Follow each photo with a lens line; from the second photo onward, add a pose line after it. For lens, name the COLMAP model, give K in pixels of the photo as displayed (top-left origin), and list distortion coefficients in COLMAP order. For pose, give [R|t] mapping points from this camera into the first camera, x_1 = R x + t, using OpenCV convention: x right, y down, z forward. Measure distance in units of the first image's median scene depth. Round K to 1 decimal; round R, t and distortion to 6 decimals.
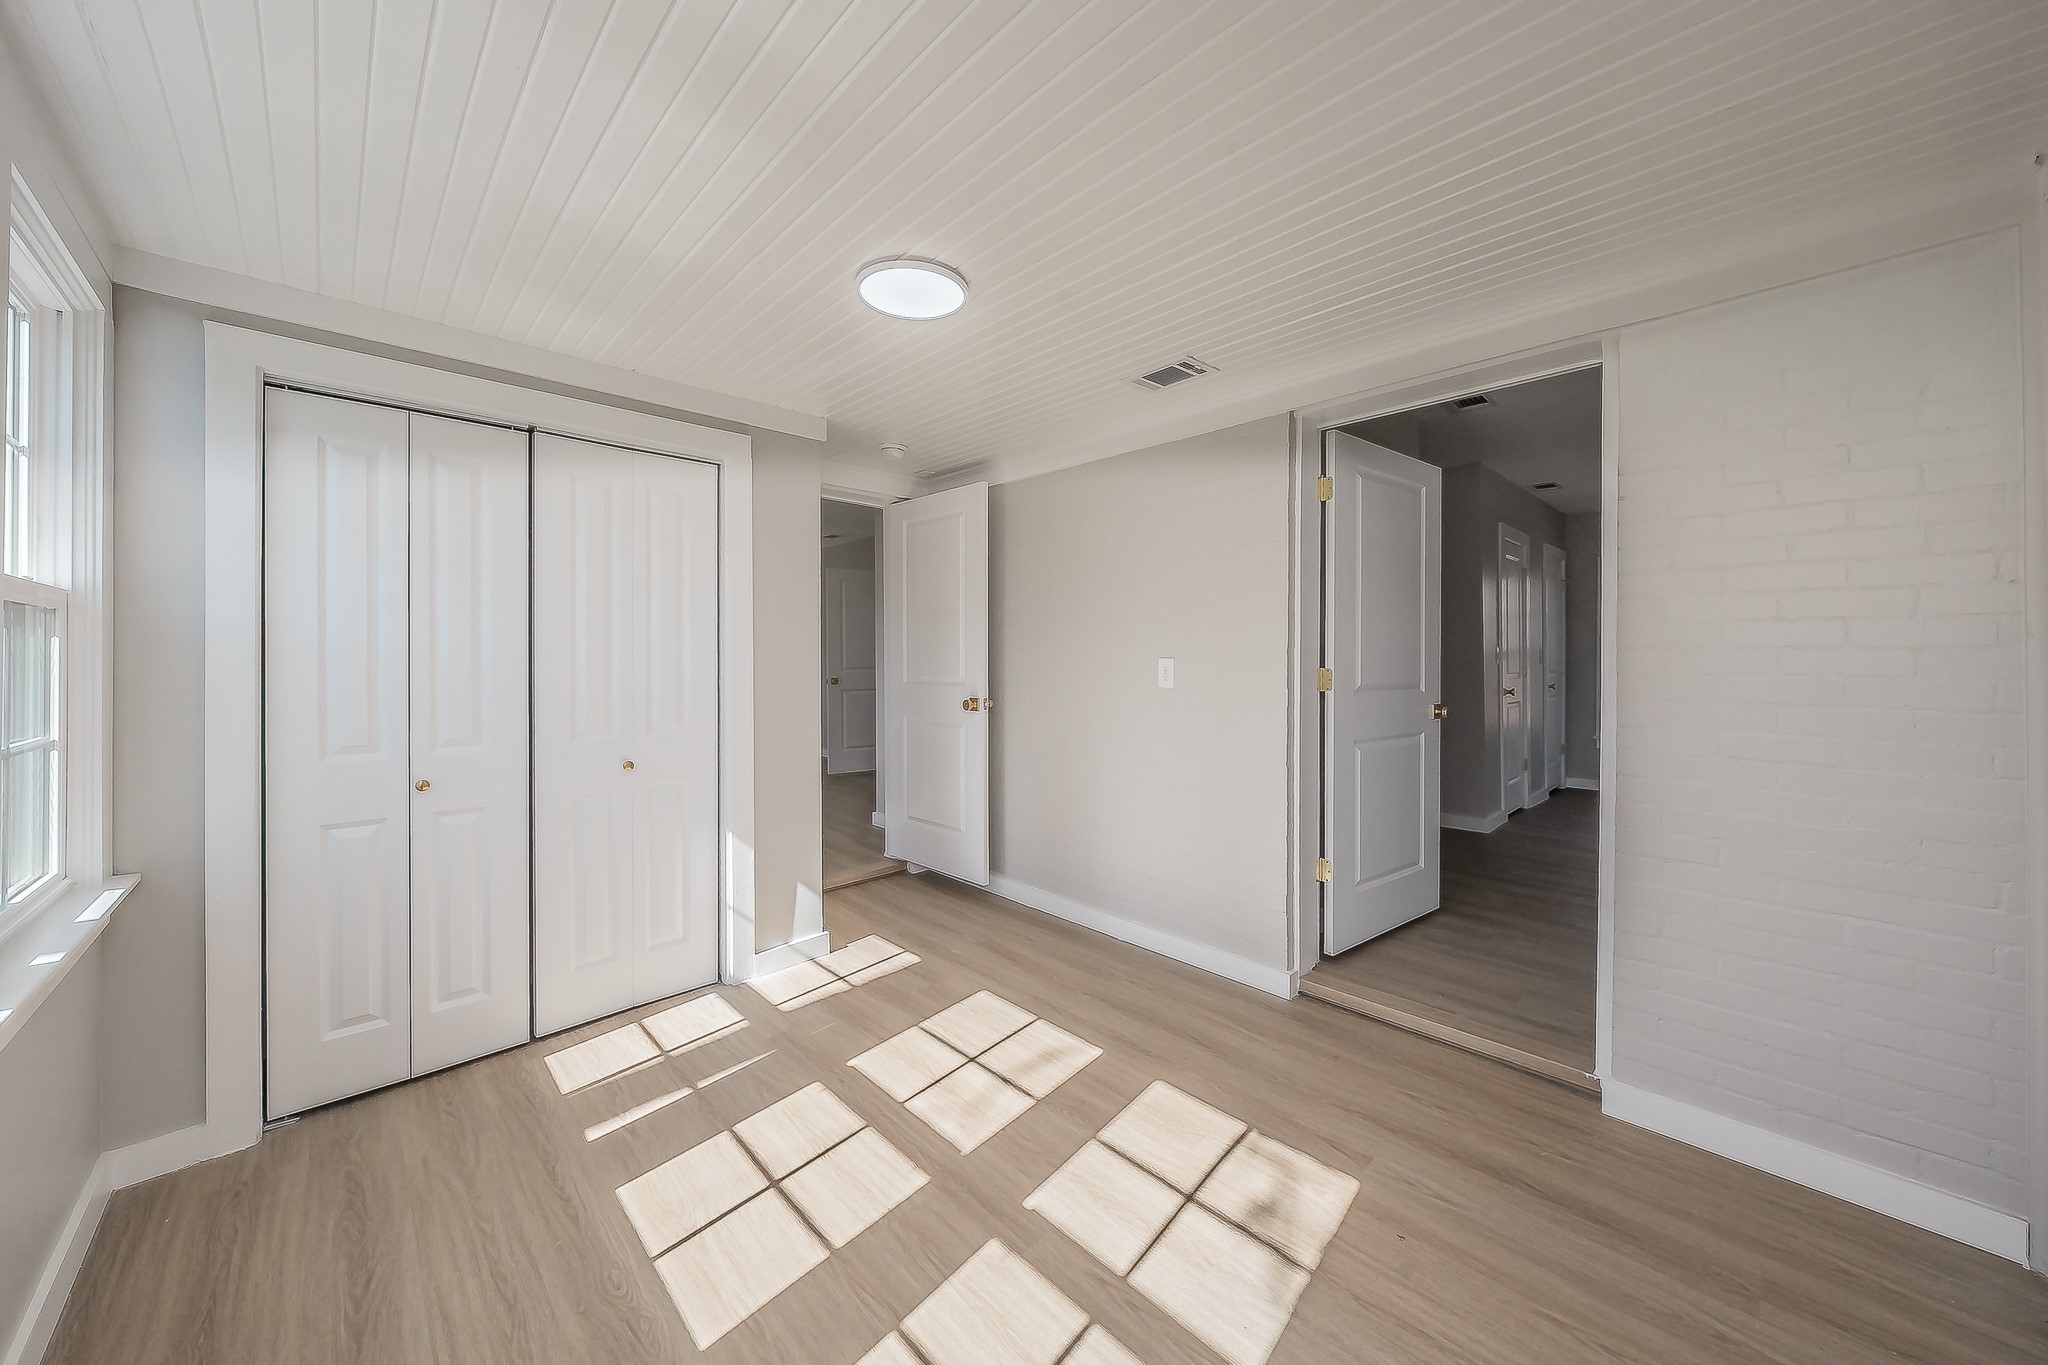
lens RADIAL K [[775.3, 0, 1019.7], [0, 775.3, 669.9], [0, 0, 1]] dist [0.002281, 0.000155]
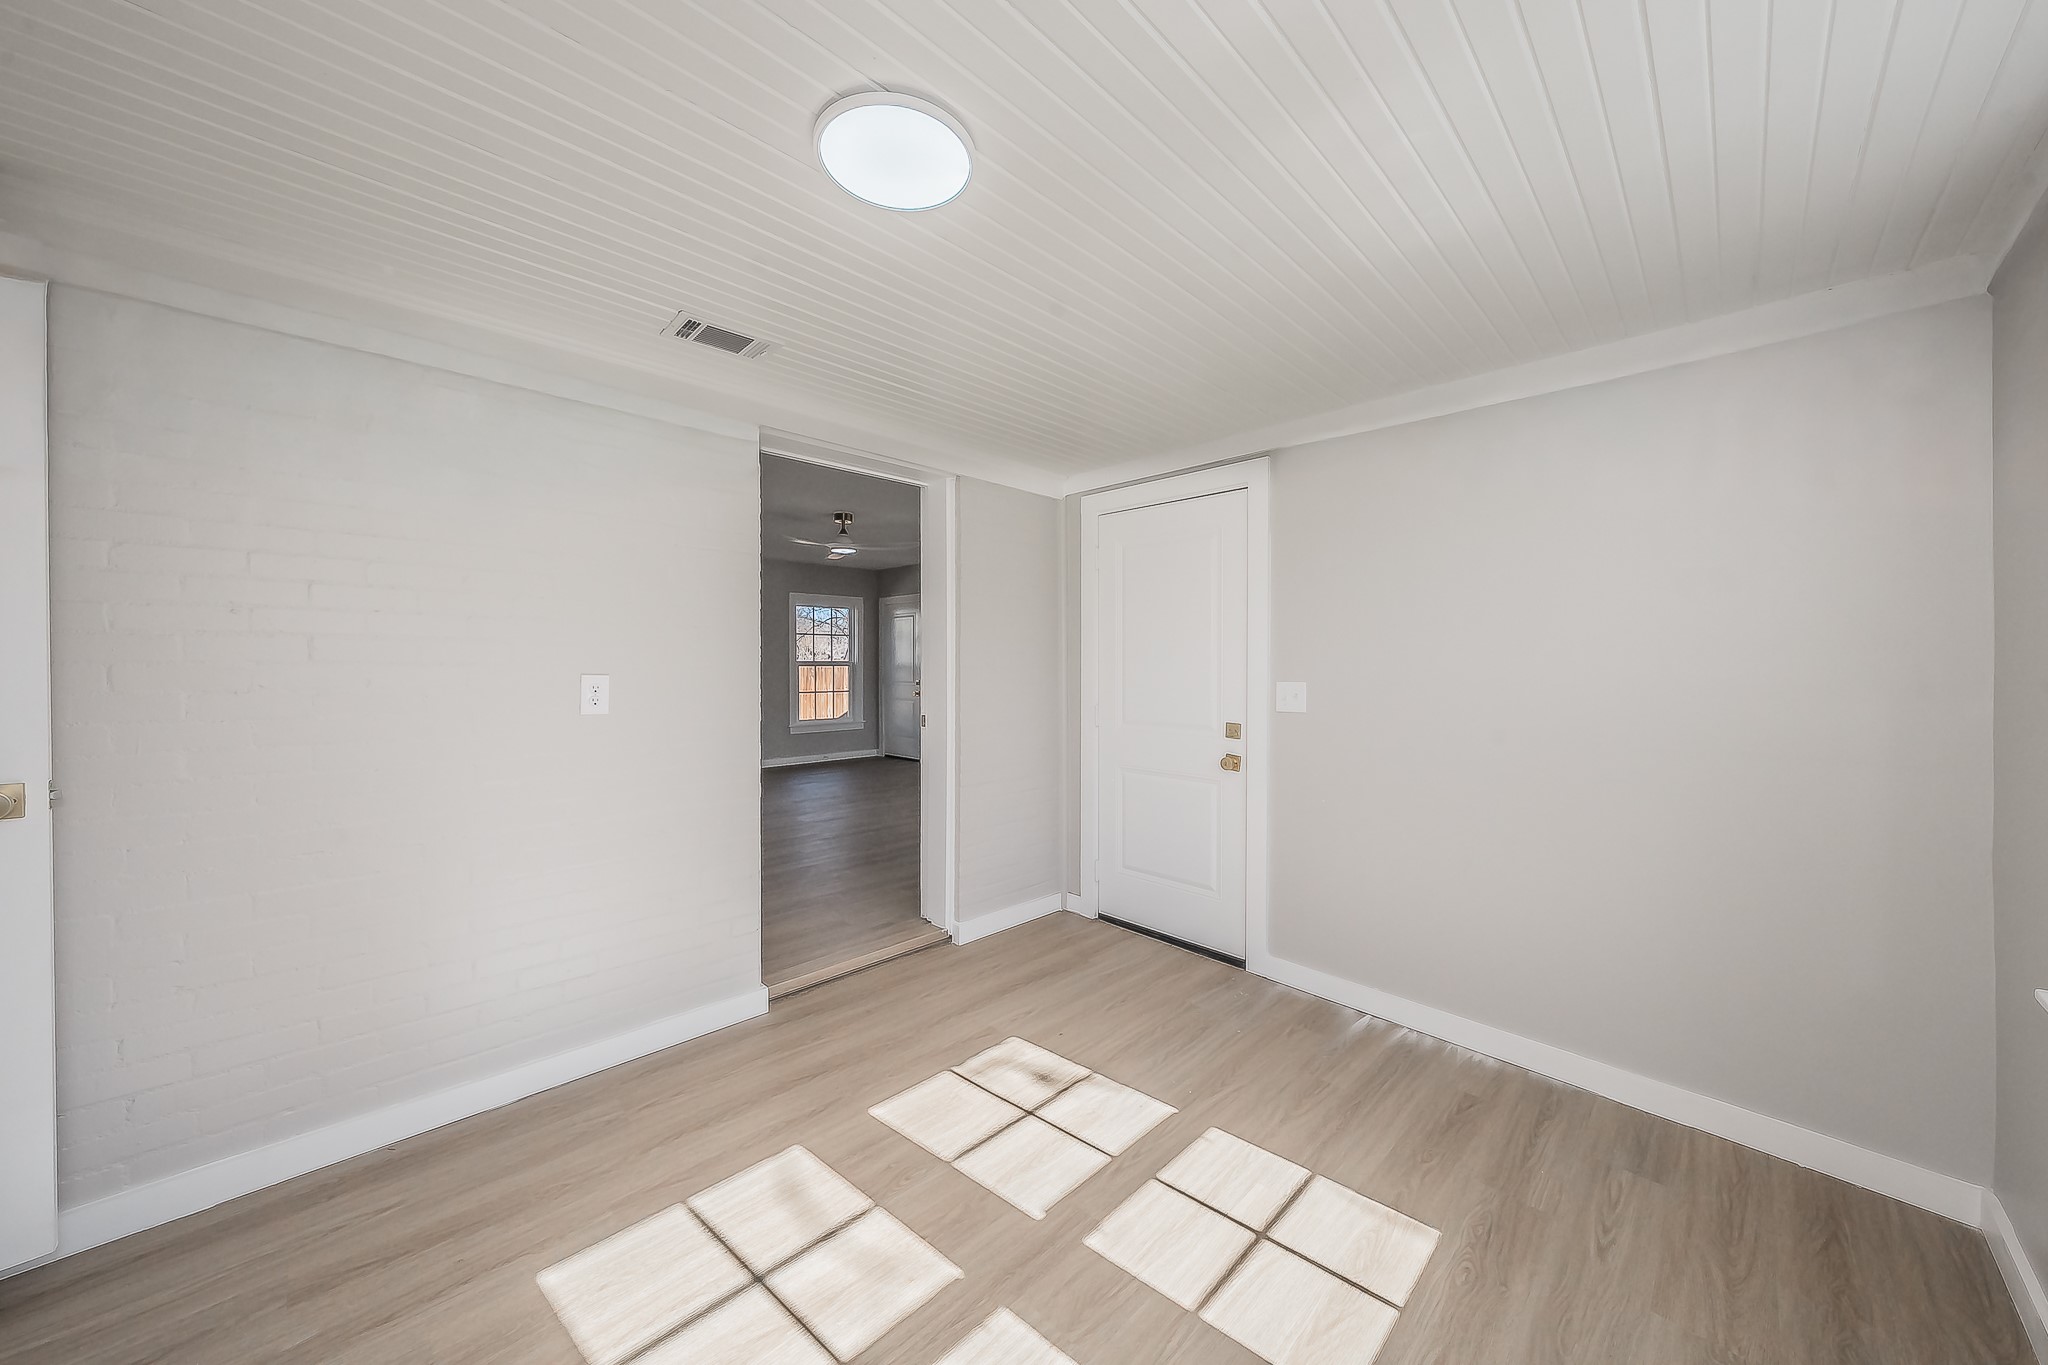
lens RADIAL K [[775.3, 0, 1019.6], [0, 775.3, 668.4], [0, 0, 1]] dist [0.002281, 0.000155]
pose [[-0.082887, -0.007526, 0.996531, -0.906600], [0.014772, 0.999852, 0.008780, -0.032516], [-0.996449, 0.015448, -0.082764, 1.003714]]
